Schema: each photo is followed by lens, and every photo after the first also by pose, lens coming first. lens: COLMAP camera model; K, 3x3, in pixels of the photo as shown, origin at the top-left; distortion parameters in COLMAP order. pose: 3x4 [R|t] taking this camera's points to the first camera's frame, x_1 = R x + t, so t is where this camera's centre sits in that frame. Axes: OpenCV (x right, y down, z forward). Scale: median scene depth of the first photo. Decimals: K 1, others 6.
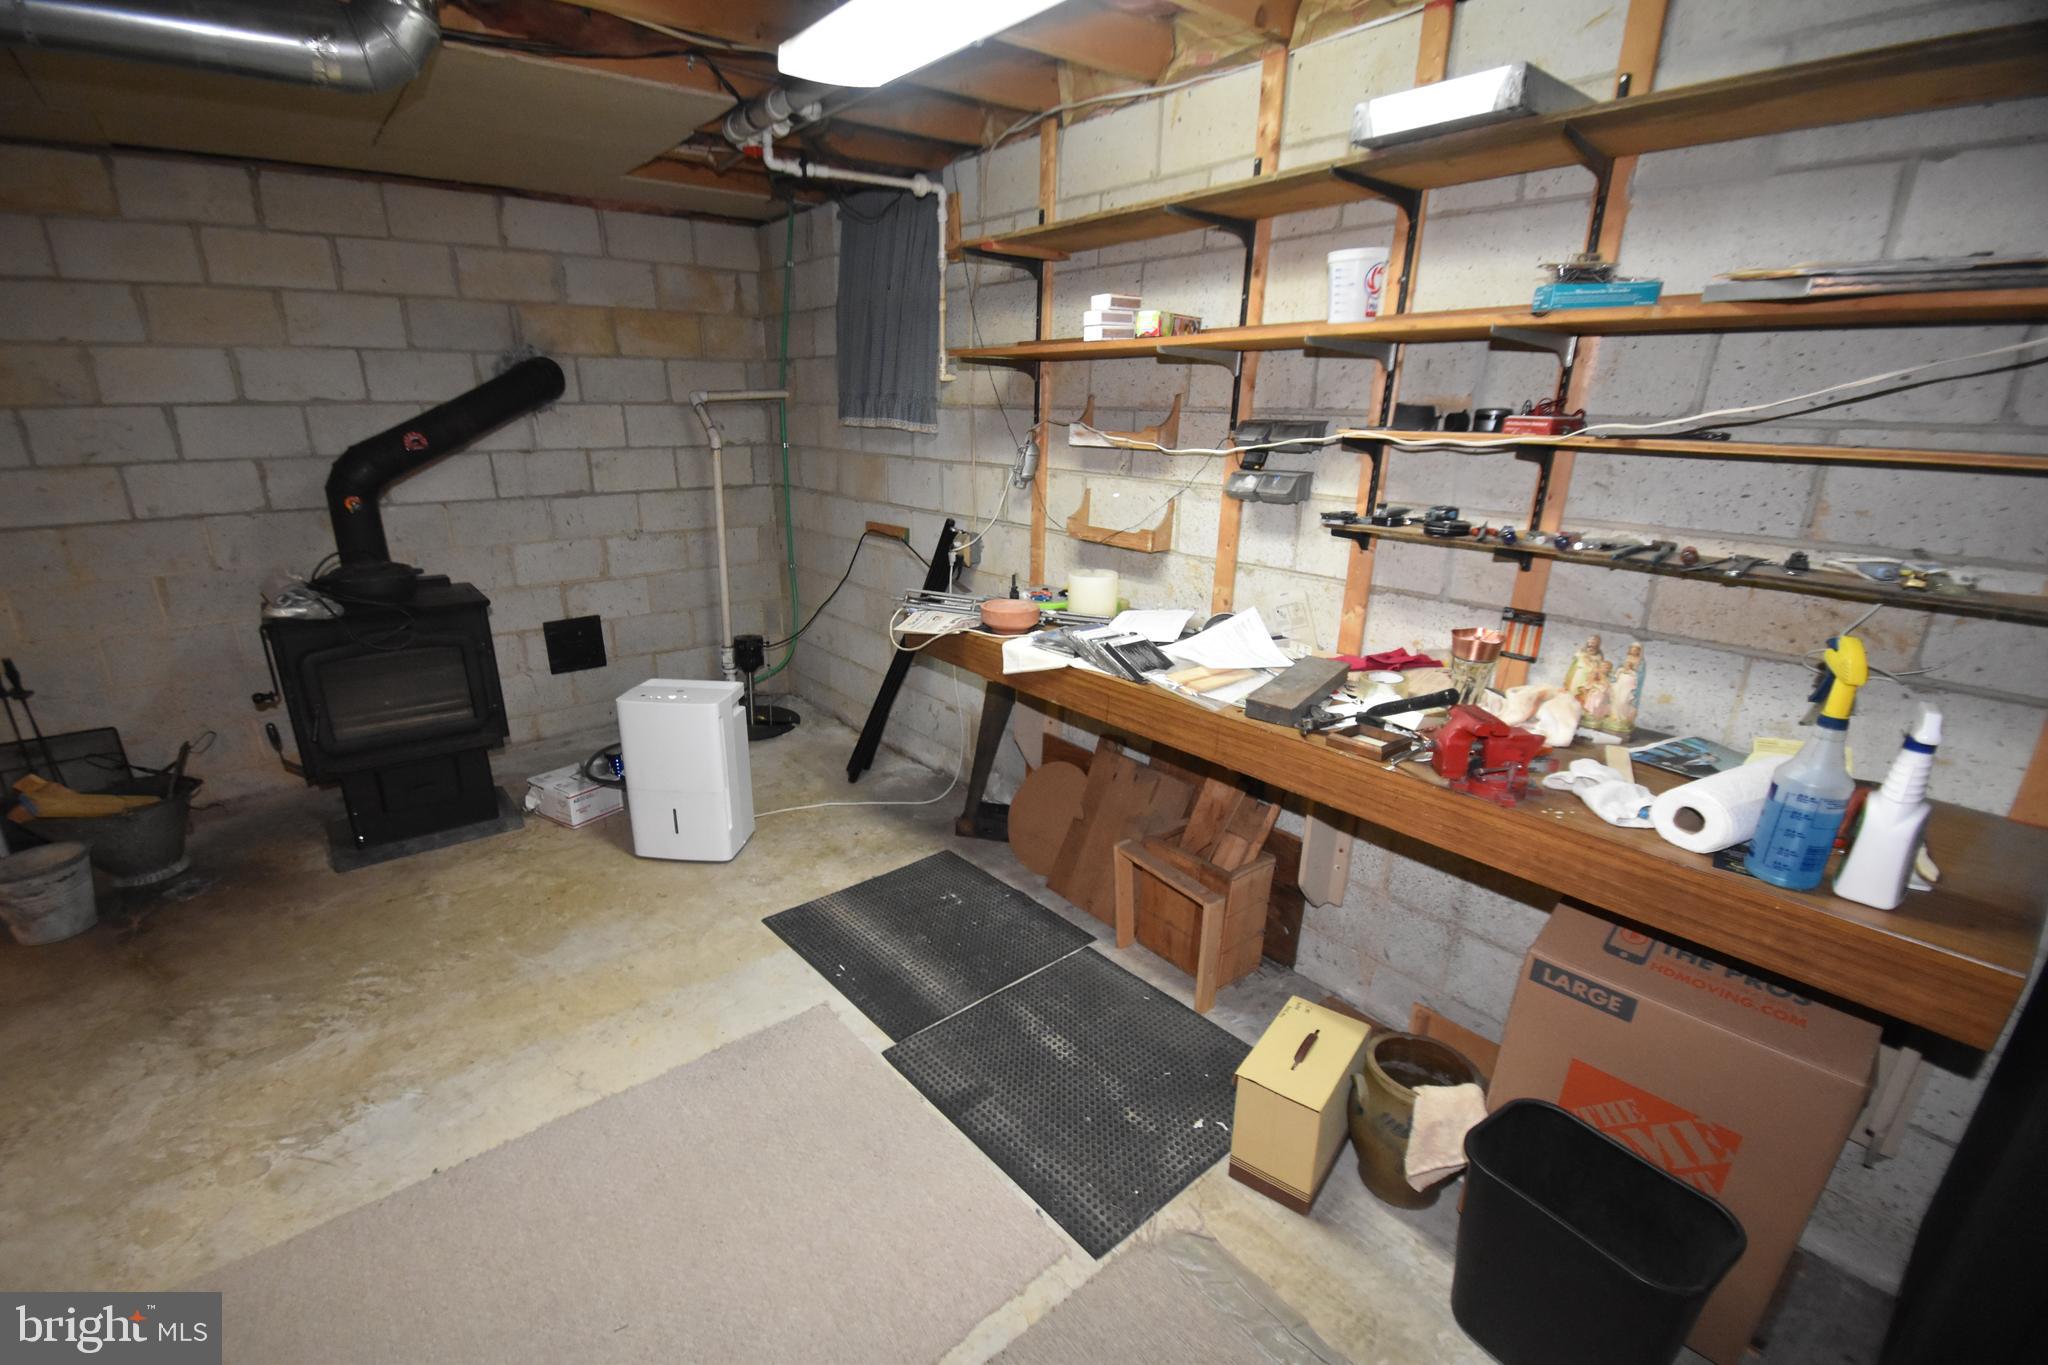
lens RADIAL K [[897.9, 0, 1095.8], [0, 897.9, 714.9], [0, 0, 1]] dist [0.011403, -0.010254]
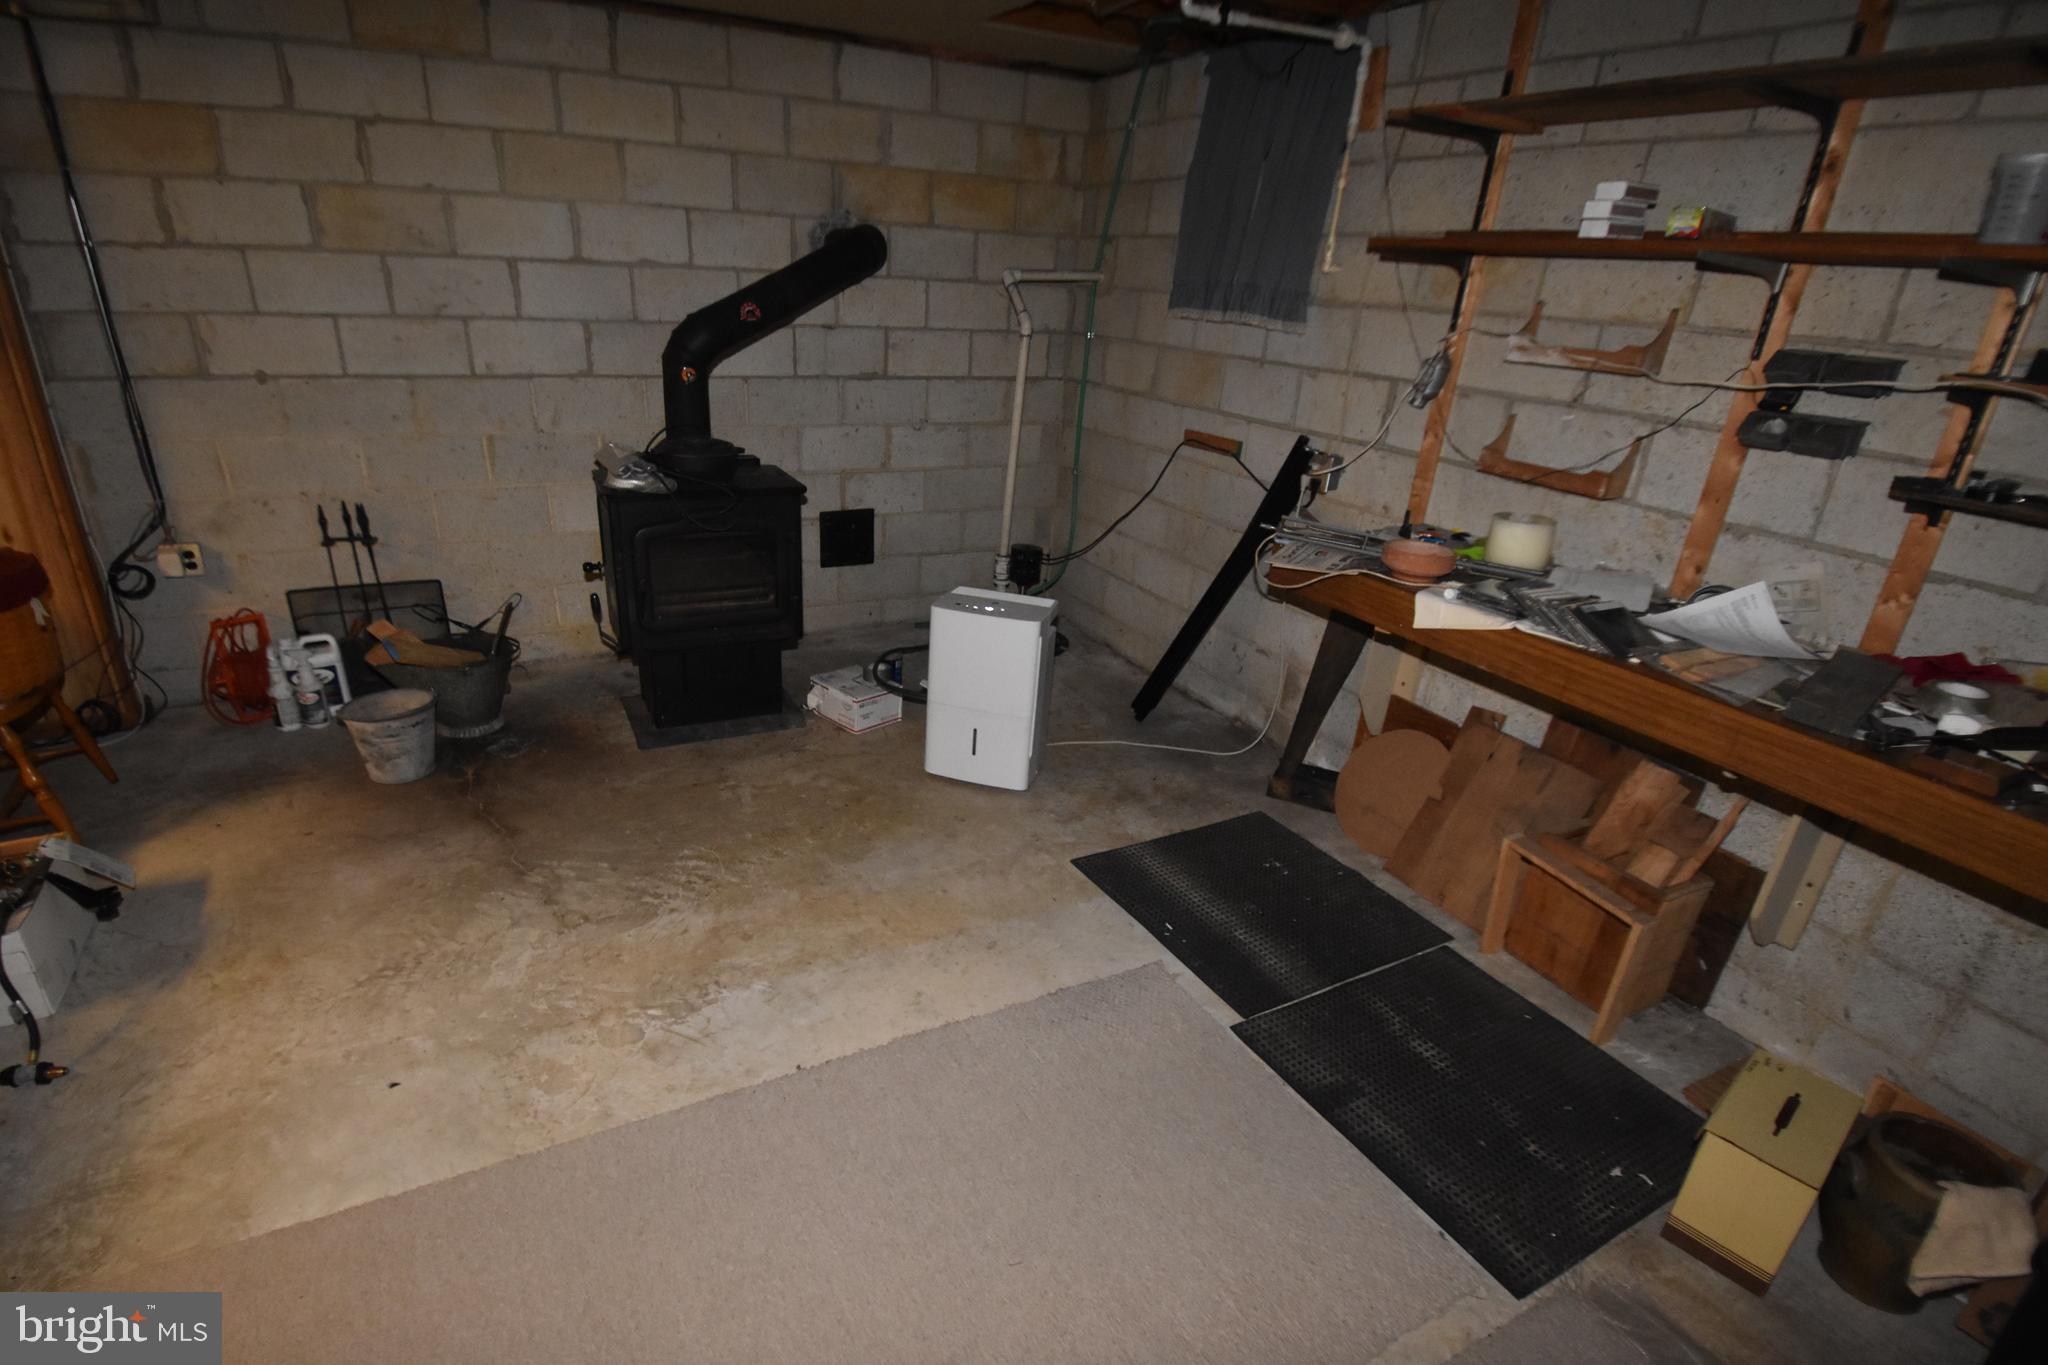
lens RADIAL K [[994.1, 0, 955.1], [0, 994.1, 715.4], [0, 0, 1]] dist [-0.004613, -0.010093]
pose [[0.978143, 0.123798, -0.167066, -0.342875], [-0.110520, 0.990094, 0.086594, 0.003959], [0.176131, -0.066237, 0.982136, -0.020441]]
